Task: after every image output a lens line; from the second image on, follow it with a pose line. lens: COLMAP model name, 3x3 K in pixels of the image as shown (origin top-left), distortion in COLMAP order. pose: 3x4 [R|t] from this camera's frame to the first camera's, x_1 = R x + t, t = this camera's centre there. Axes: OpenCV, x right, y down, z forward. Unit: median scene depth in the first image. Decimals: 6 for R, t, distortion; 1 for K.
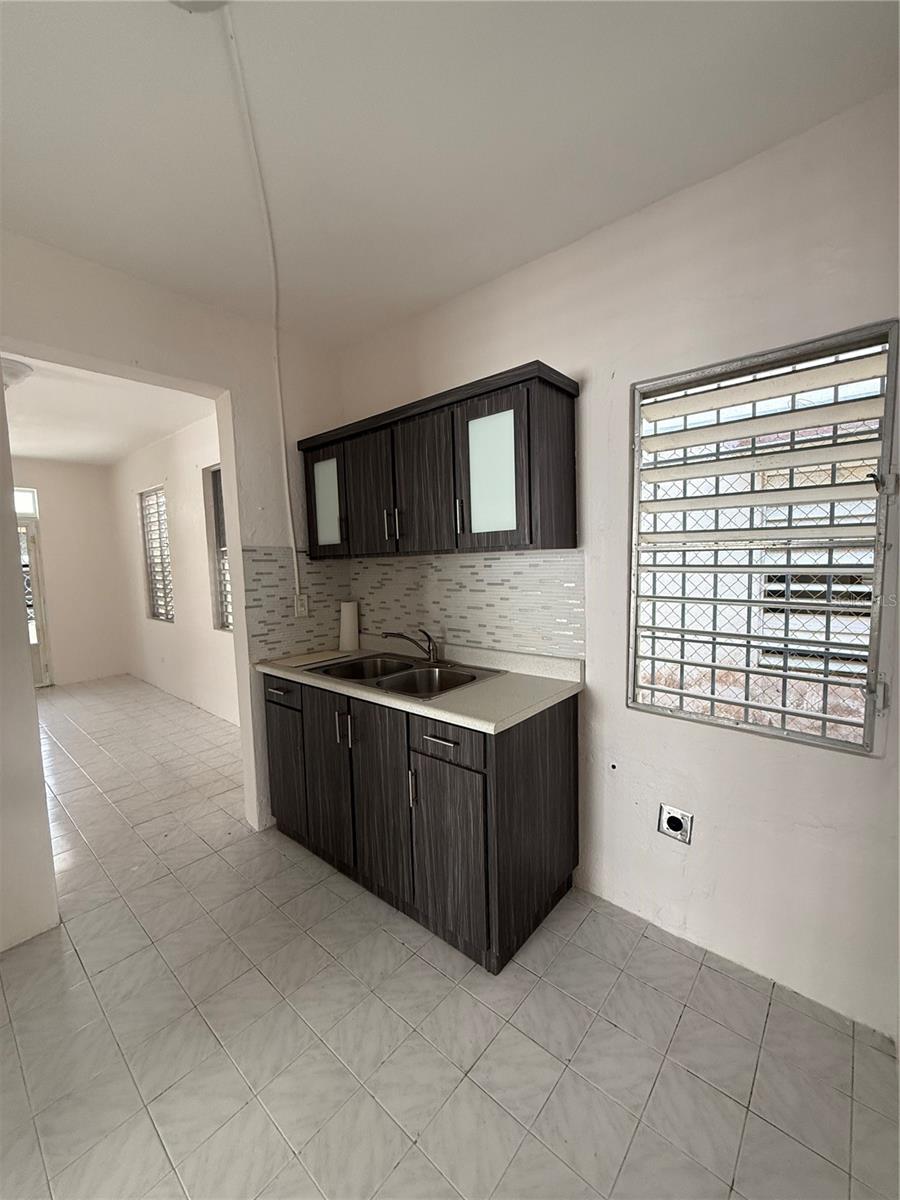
lens RADIAL K [[493.9, 0, 450.0], [0, 493.9, 600.0], [0, 0, 1]] dist [0.000669, -0.000059]
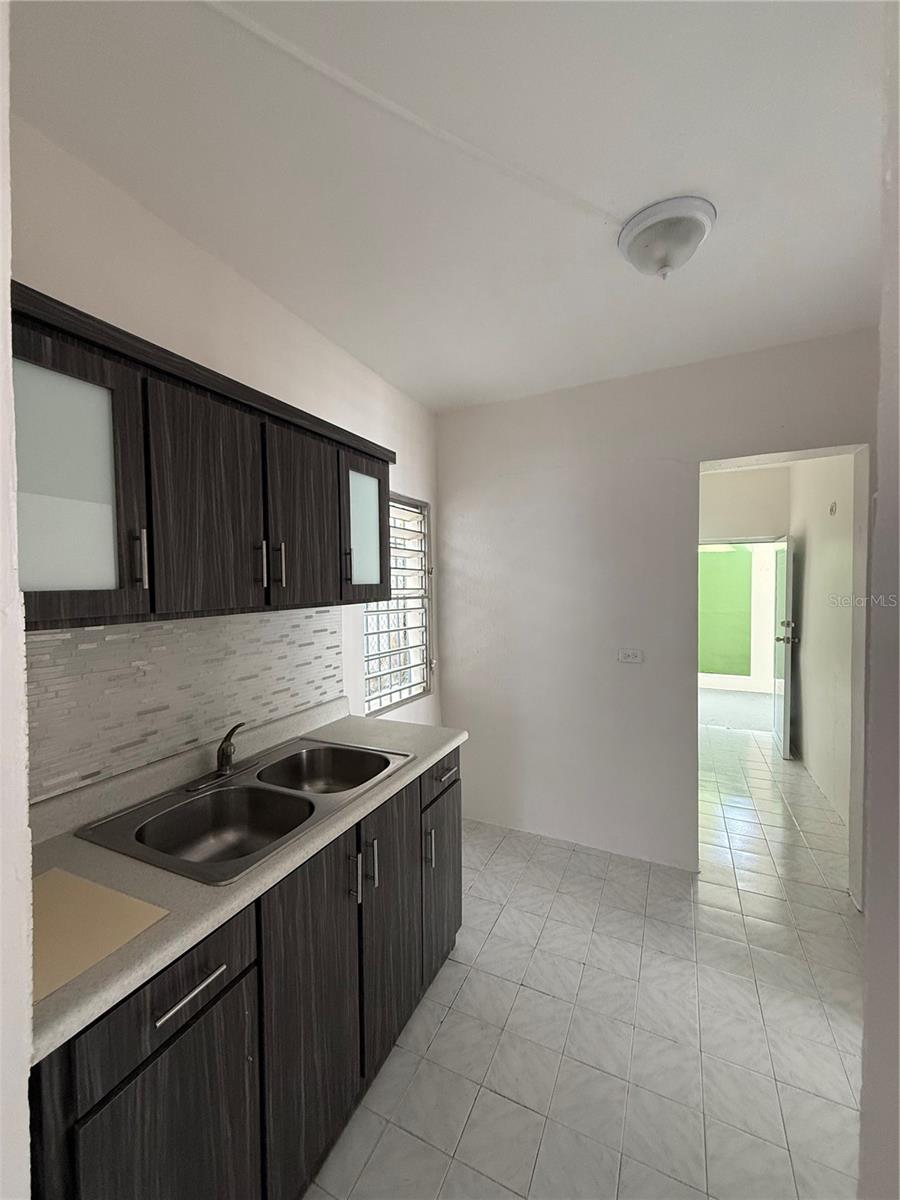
lens RADIAL K [[493.9, 0, 450.0], [0, 493.9, 600.0], [0, 0, 1]] dist [0.000669, -0.000059]
pose [[-0.301520, -0.001040, 0.953459, -0.865009], [0.097084, 0.994769, 0.031787, -0.109016], [-0.948504, 0.102150, -0.299841, 1.032846]]
